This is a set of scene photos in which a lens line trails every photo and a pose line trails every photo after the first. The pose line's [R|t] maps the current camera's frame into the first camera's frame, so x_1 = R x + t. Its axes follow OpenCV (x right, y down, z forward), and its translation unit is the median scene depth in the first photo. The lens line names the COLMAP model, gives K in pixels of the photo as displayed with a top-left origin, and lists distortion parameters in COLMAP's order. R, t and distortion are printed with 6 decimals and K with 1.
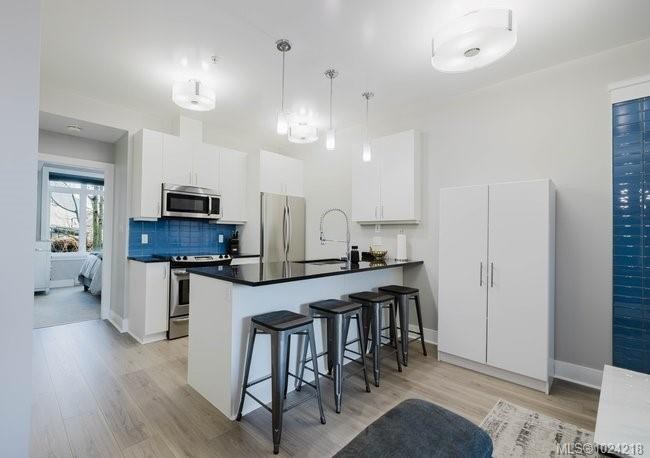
lens RADIAL K [[304.2, 0, 293.5], [0, 304.2, 231.1], [0, 0, 1]] dist [-0.003832, -0.000702]
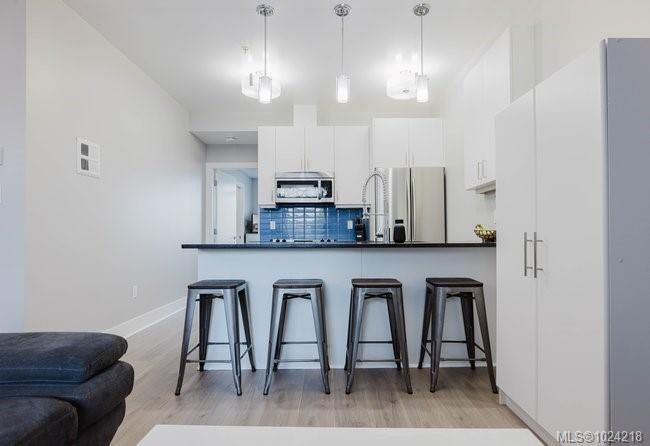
lens RADIAL K [[365.1, 0, 326.6], [0, 365.1, 228.8], [0, 0, 1]] dist [0.000265, 0.000029]
pose [[0.714487, -0.030602, -0.698979, 0.571376], [0.022571, 0.999531, -0.020688, 0.069878], [0.699285, -0.000995, 0.714843, 0.189833]]
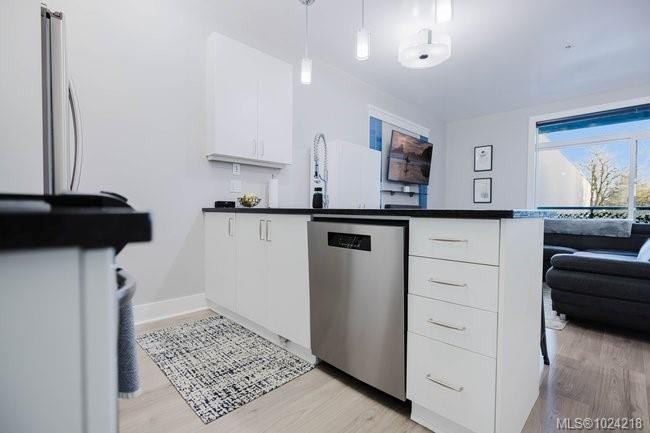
lens RADIAL K [[303.3, 0, 333.4], [0, 303.3, 217.0], [0, 0, 1]] dist [0.000321, 0.000004]
pose [[-0.028381, -0.036428, 0.998933, -0.490777], [-0.024017, 0.999072, 0.035751, 0.078827], [-0.999309, -0.022977, -0.029229, 0.792541]]
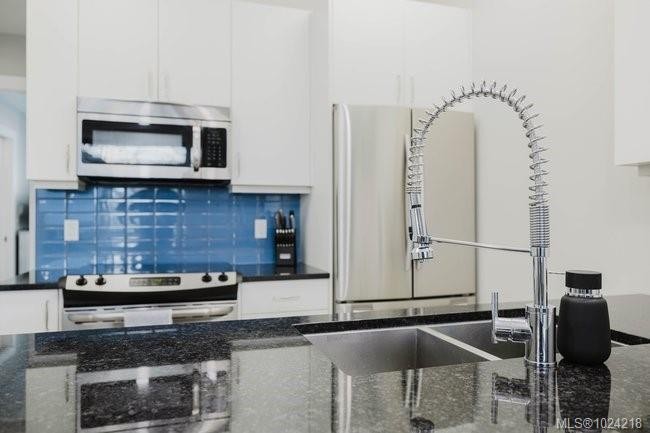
lens RADIAL K [[472.4, 0, 325.0], [0, 472.4, 216.5], [0, 0, 1]] dist [0.004078, 0.000393]
pose [[0.898206, -0.012540, -0.439396, 0.151892], [0.016387, 0.999853, 0.004963, 0.007441], [0.439270, -0.011658, 0.898280, 0.536486]]
